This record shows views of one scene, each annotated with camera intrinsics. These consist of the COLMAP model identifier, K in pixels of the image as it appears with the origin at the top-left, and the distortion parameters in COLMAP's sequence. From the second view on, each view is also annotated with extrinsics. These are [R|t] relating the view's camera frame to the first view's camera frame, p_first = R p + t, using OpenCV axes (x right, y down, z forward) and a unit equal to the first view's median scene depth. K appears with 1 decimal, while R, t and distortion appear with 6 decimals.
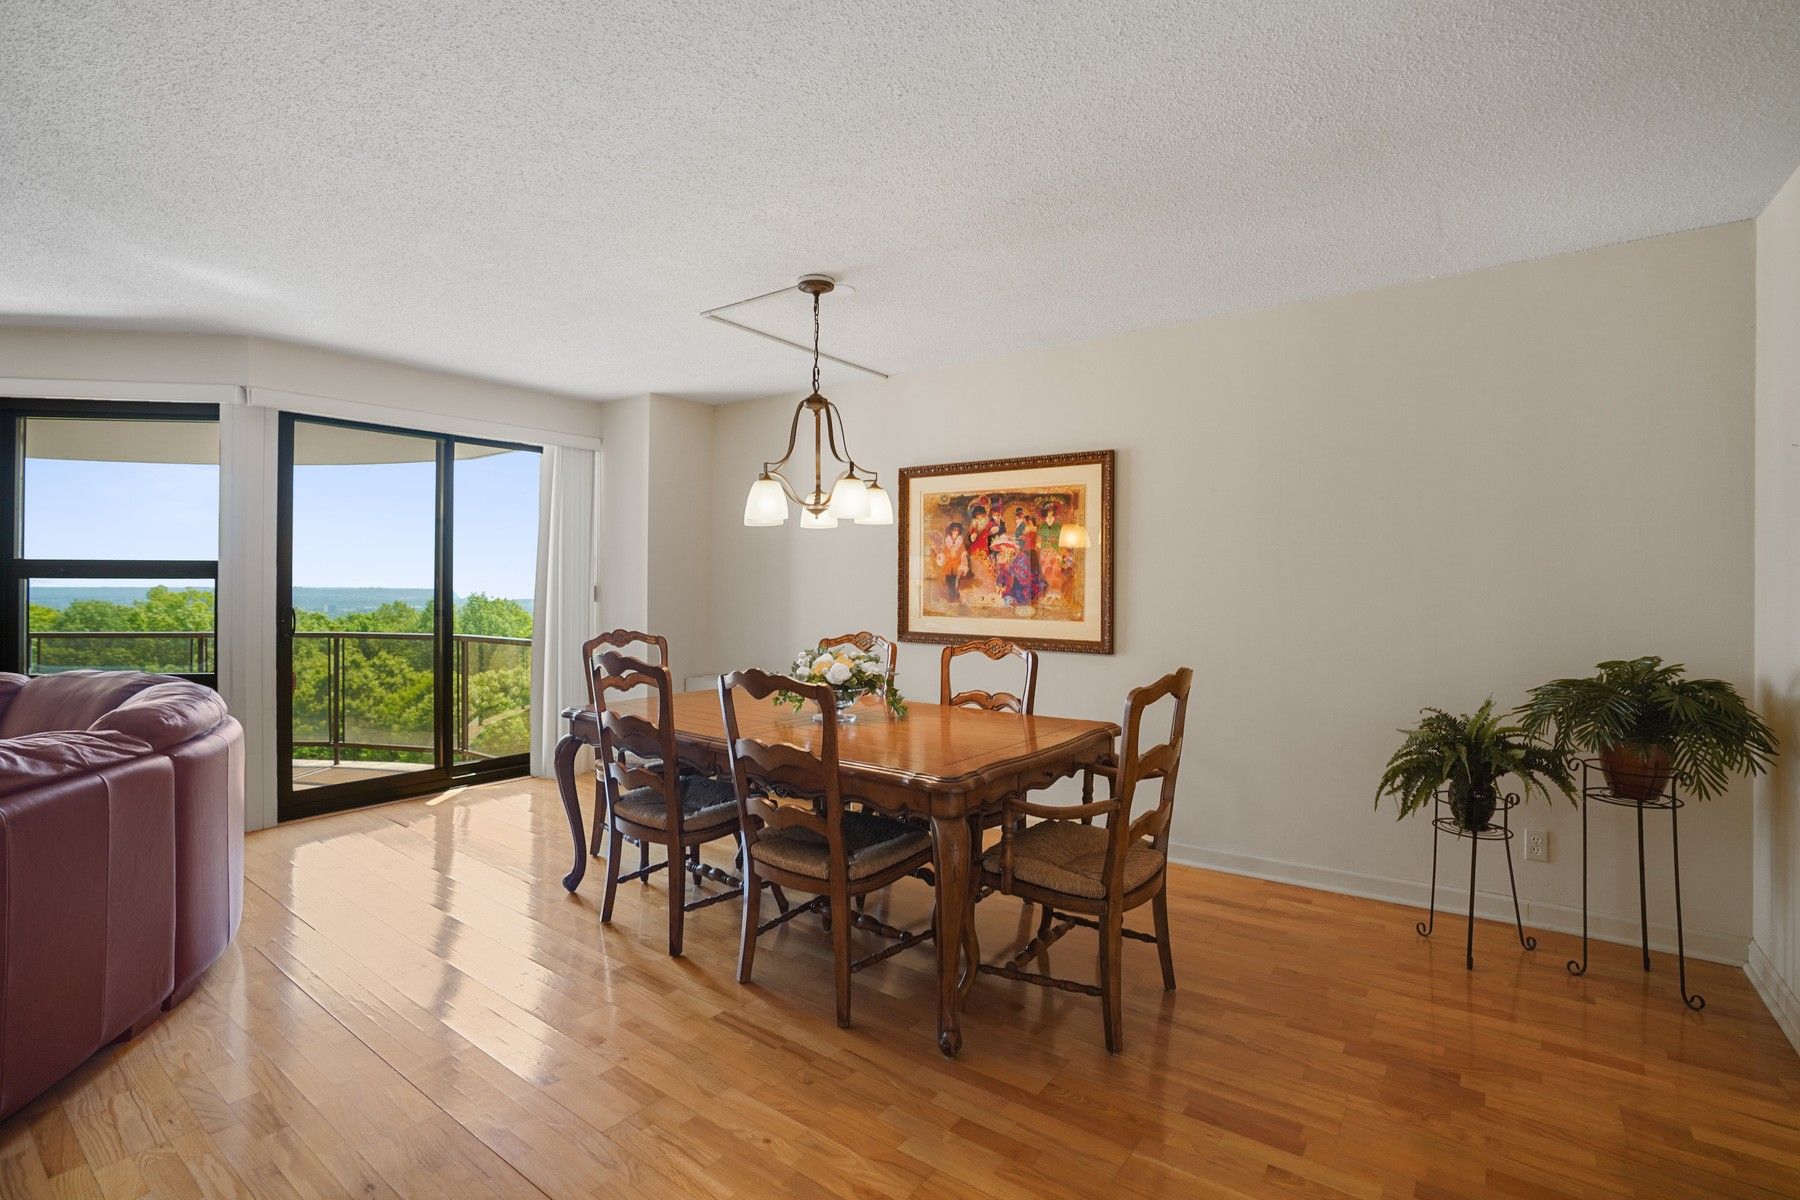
lens RADIAL K [[855.1, 0, 900.7], [0, 855.1, 595.6], [0, 0, 1]] dist [-0.056091, 0.017929]
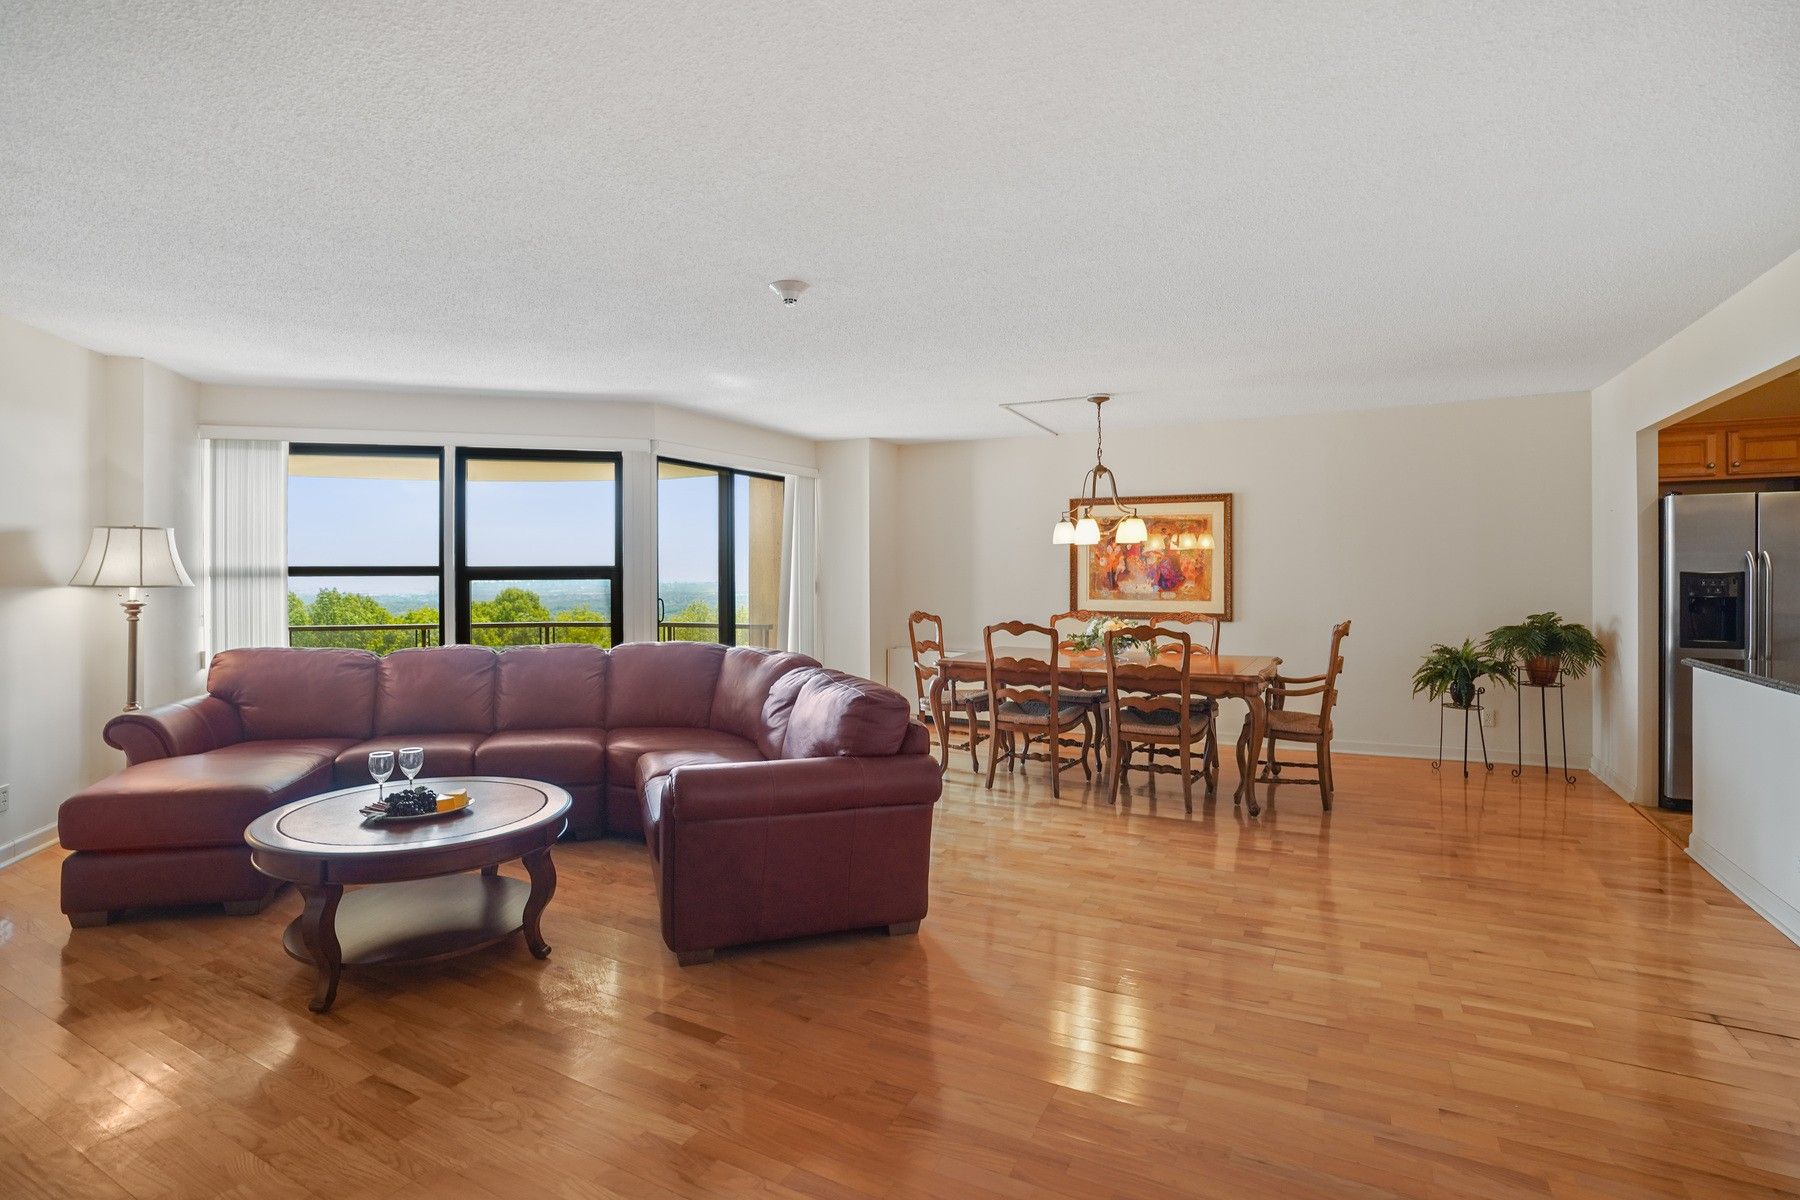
lens RADIAL K [[855.1, 0, 901.7], [0, 855.1, 574.1], [0, 0, 1]] dist [-0.056091, 0.017929]
pose [[0.985192, -0.007829, 0.171276, -0.600413], [0.010341, 0.999852, -0.013783, -0.003795], [-0.171143, 0.015350, 0.985127, -0.437721]]
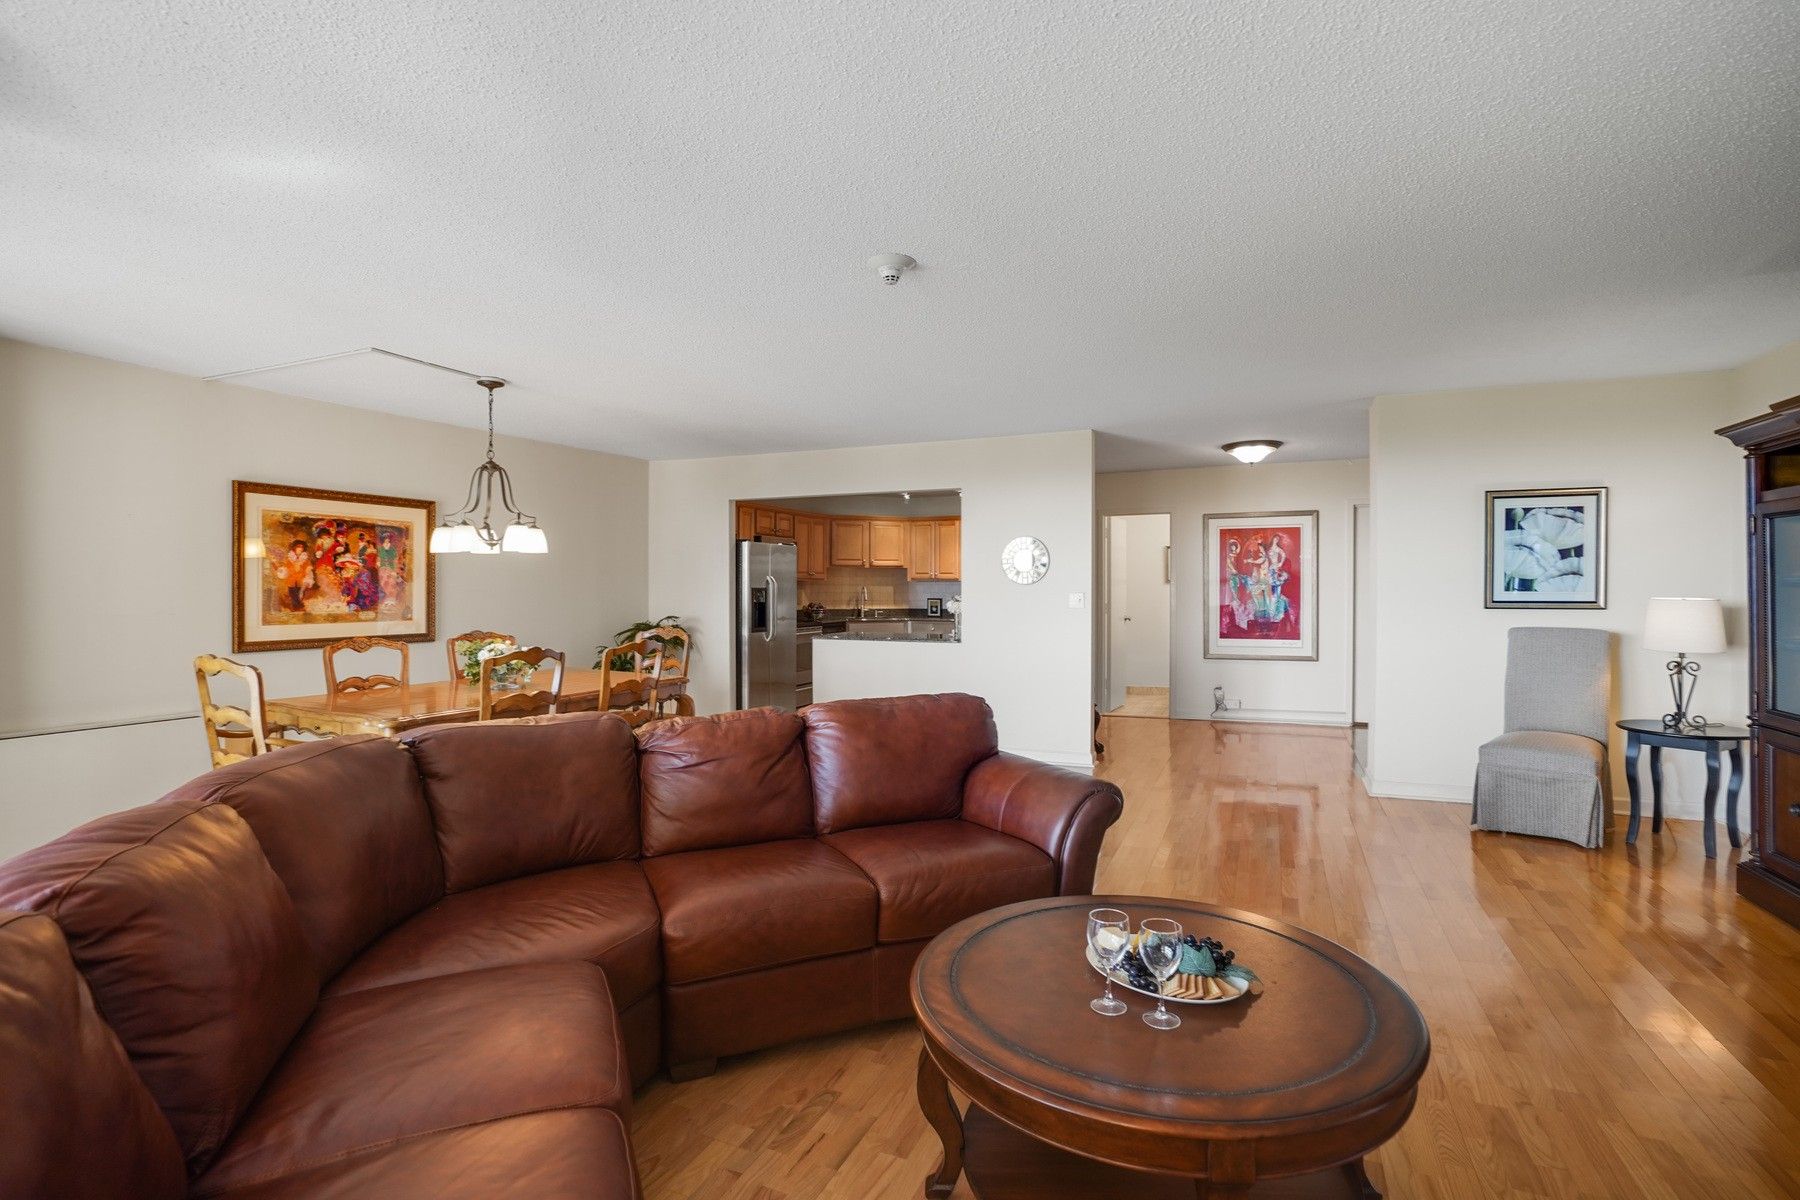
lens RADIAL K [[855.1, 0, 918.2], [0, 855.1, 586.5], [0, 0, 1]] dist [-0.056091, 0.017929]
pose [[-0.243490, -0.005671, 0.969887, -1.279416], [0.014110, 0.999856, 0.009388, -0.025044], [-0.969801, 0.015971, -0.243375, 0.513415]]
